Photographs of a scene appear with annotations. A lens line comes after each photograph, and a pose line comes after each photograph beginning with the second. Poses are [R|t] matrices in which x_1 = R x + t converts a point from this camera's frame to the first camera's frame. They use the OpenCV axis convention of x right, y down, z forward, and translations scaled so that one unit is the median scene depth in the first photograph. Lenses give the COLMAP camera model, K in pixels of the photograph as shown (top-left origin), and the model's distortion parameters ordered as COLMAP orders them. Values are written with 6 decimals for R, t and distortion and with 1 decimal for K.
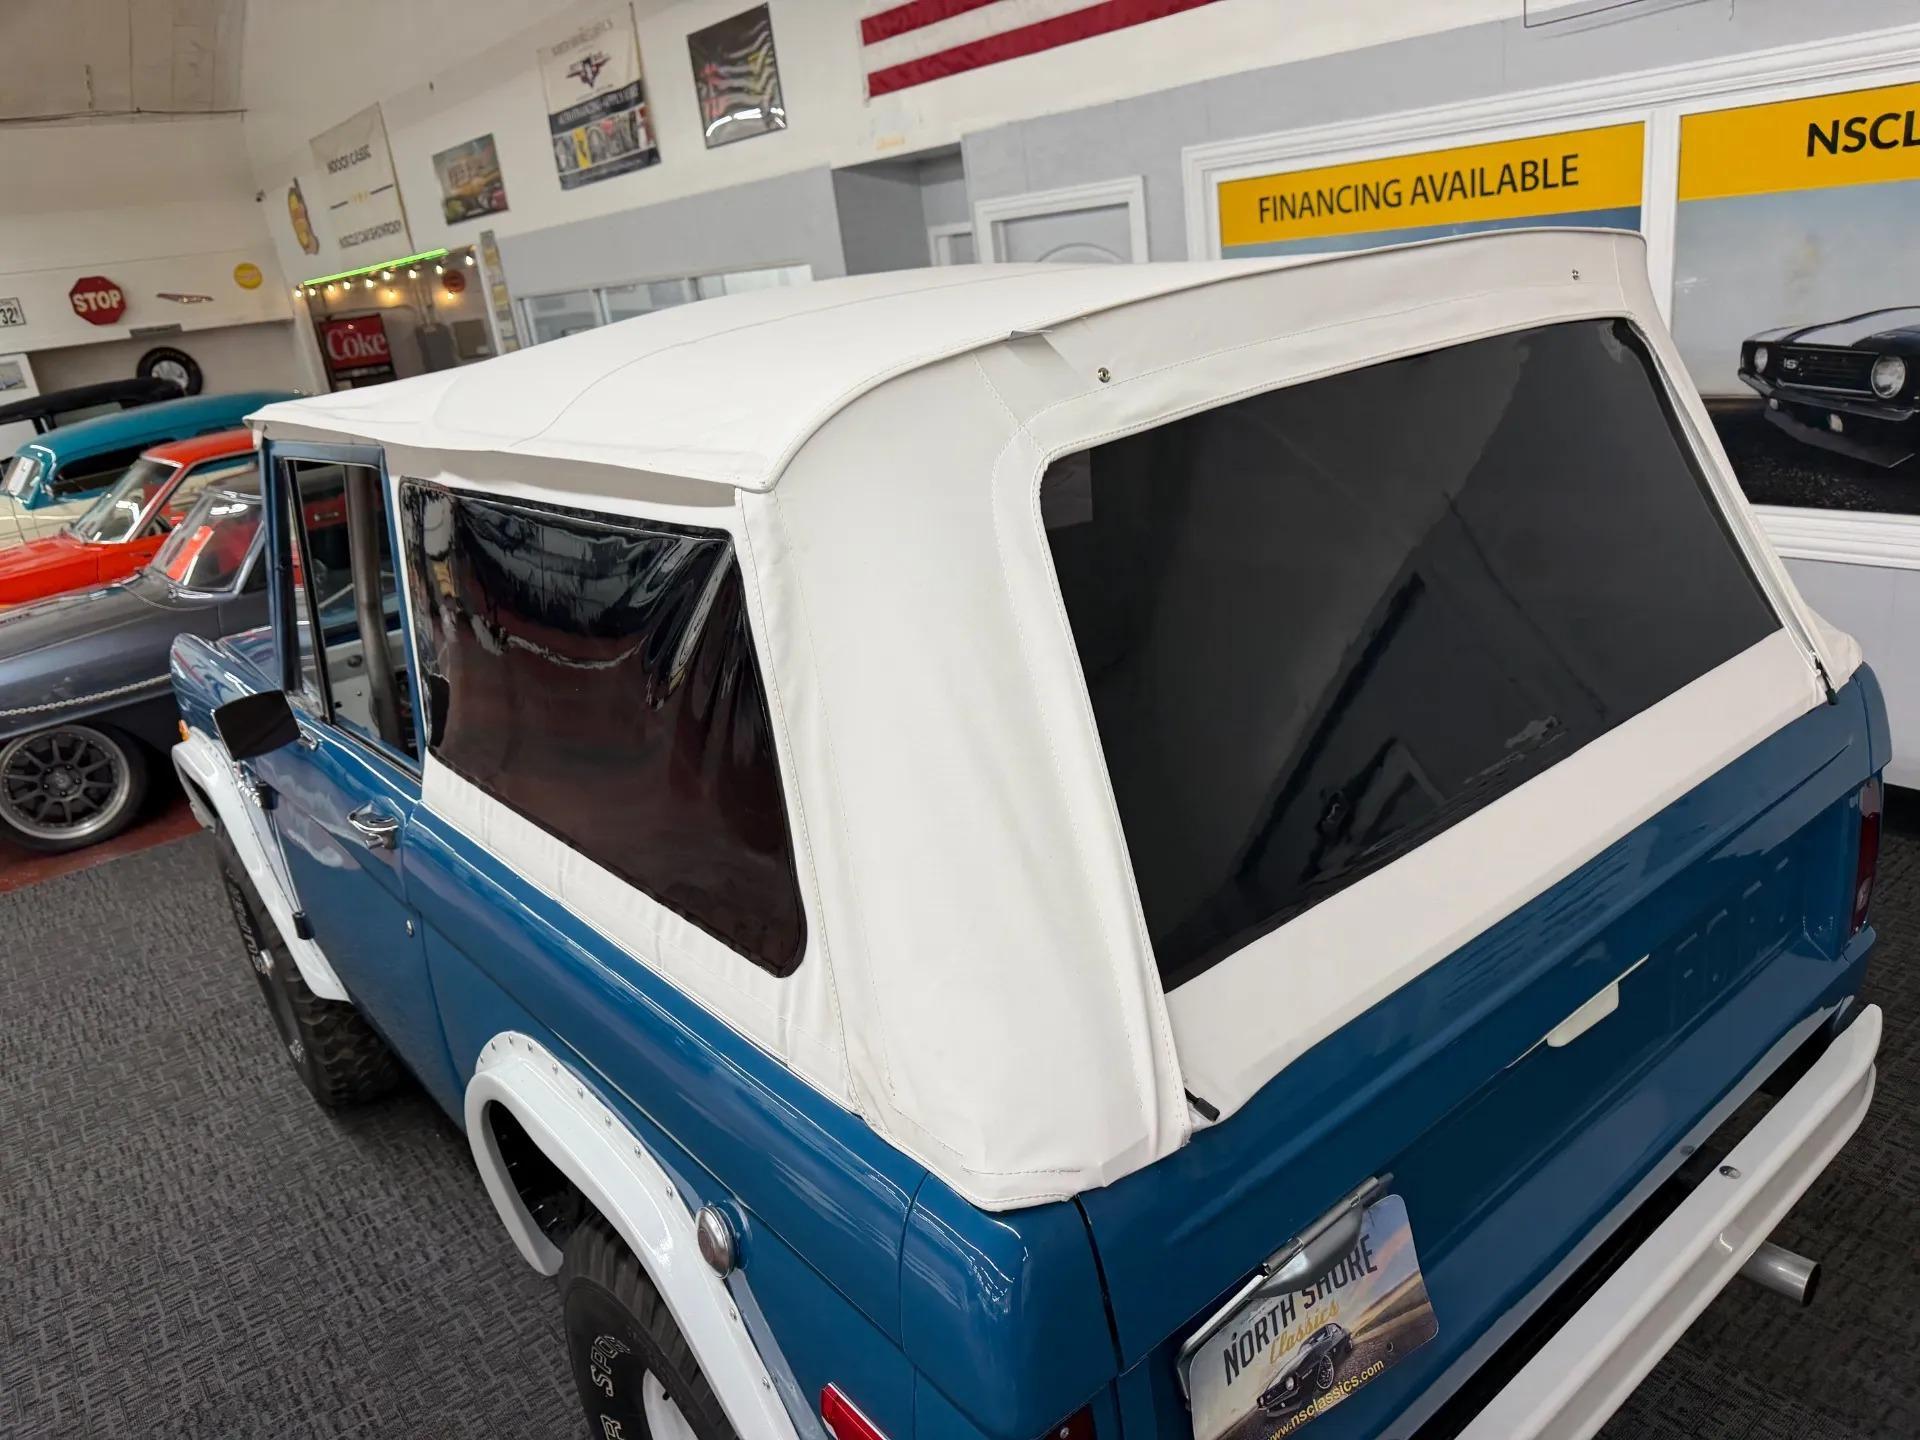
lens RADIAL K [[1375.9, 0, 969.2], [0, 1375.9, 725.1], [0, 0, 1]] dist [0.000932, -0.004011]
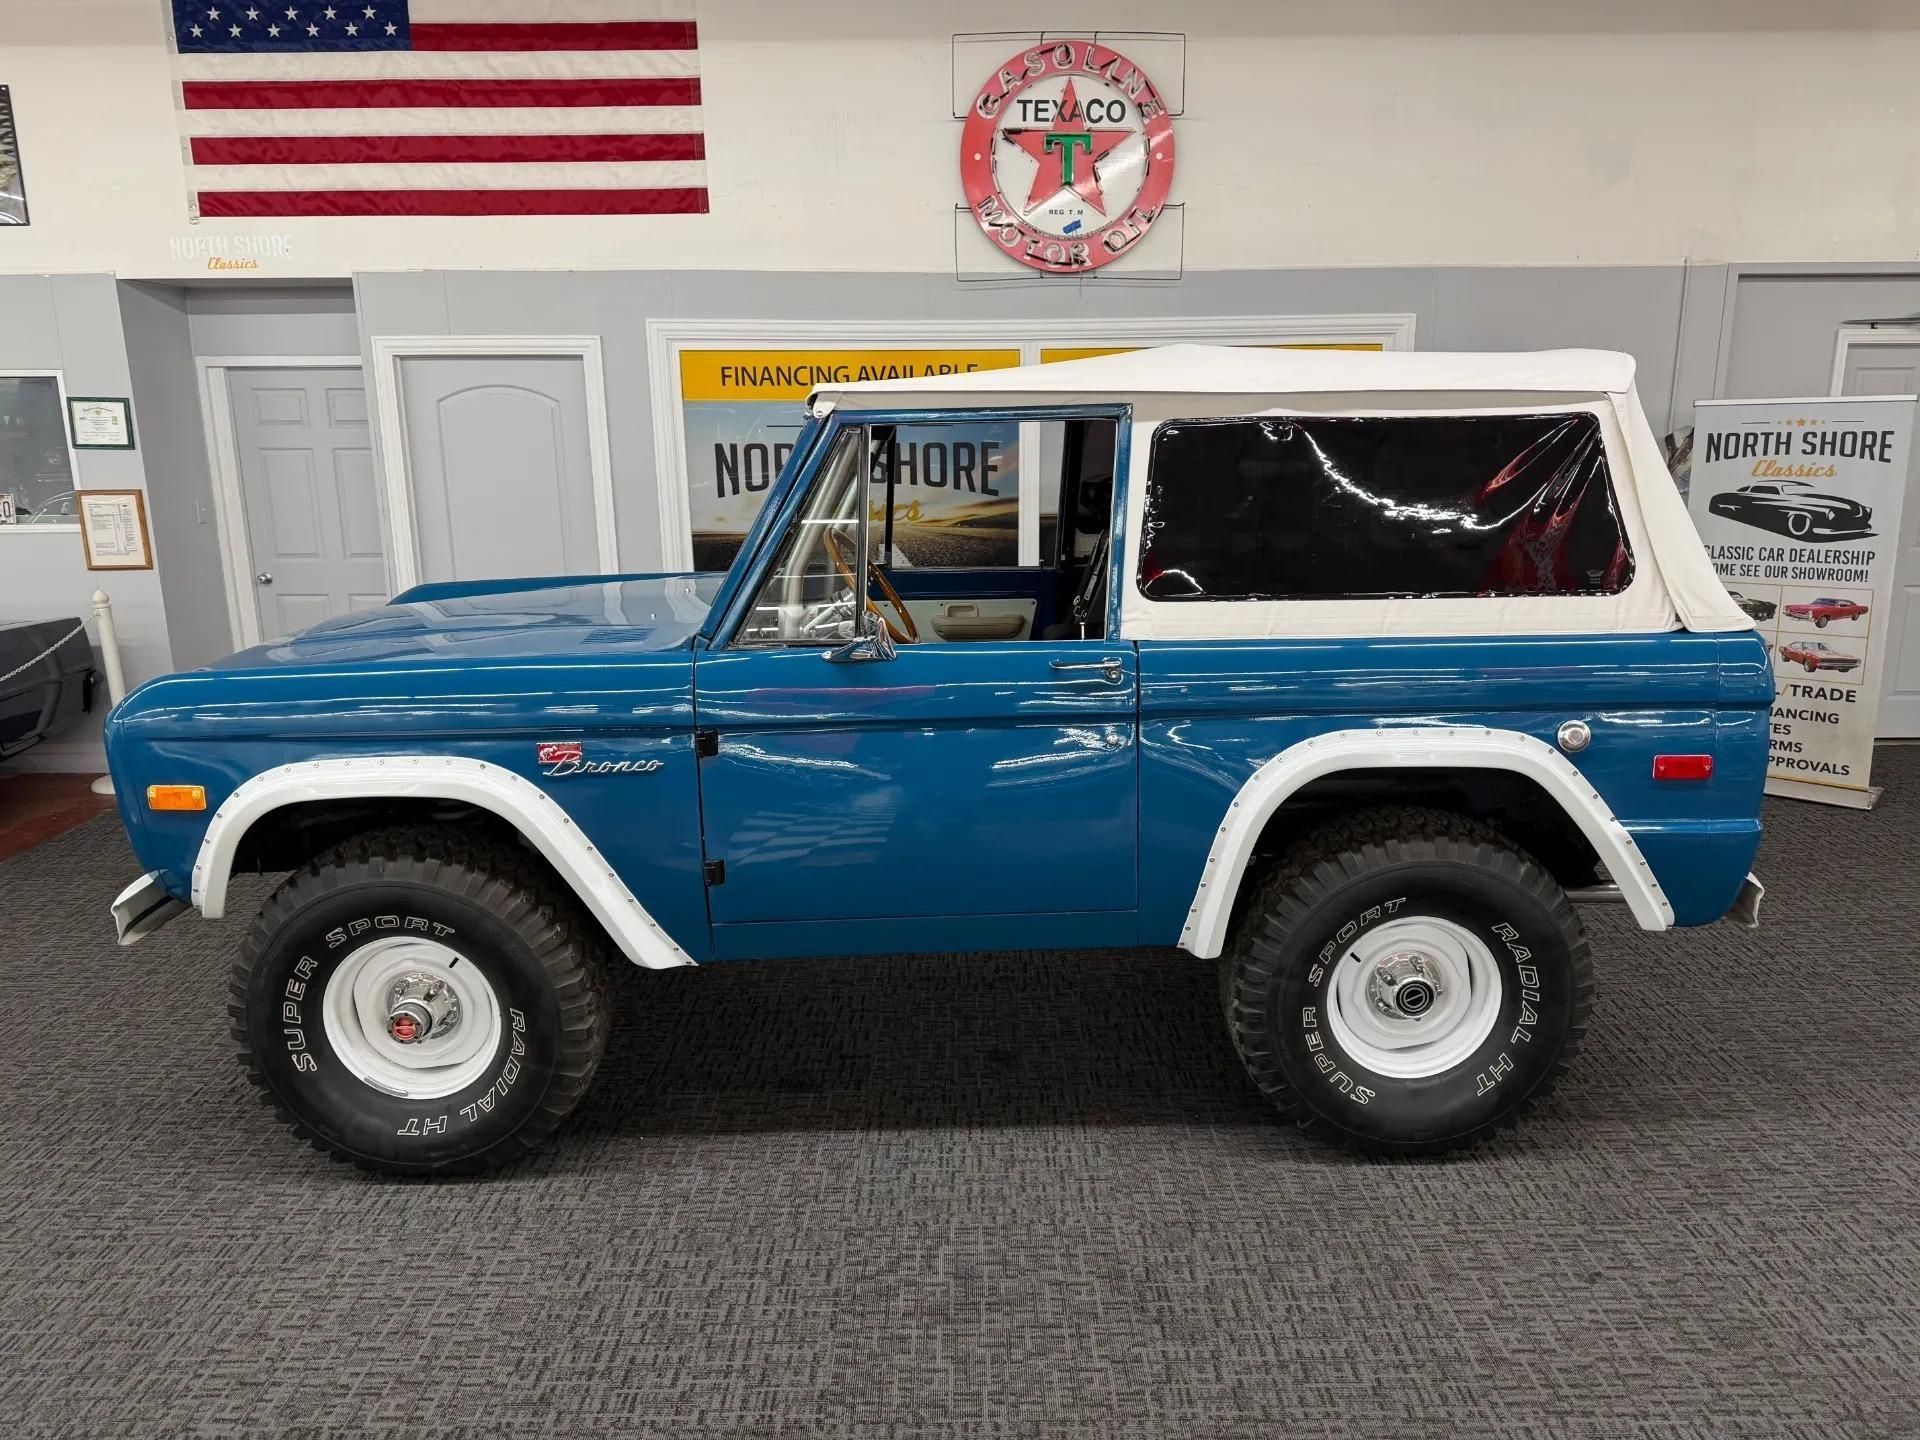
lens RADIAL K [[1363.4, 0, 972.9], [0, 1363.4, 723.6], [0, 0, 1]] dist [0.048238, -0.057744]
pose [[0.612370, -0.064140, 0.787965, -0.931733], [0.200858, 0.976621, -0.076601, 0.122461], [-0.764630, 0.205178, 0.610937, 0.144955]]
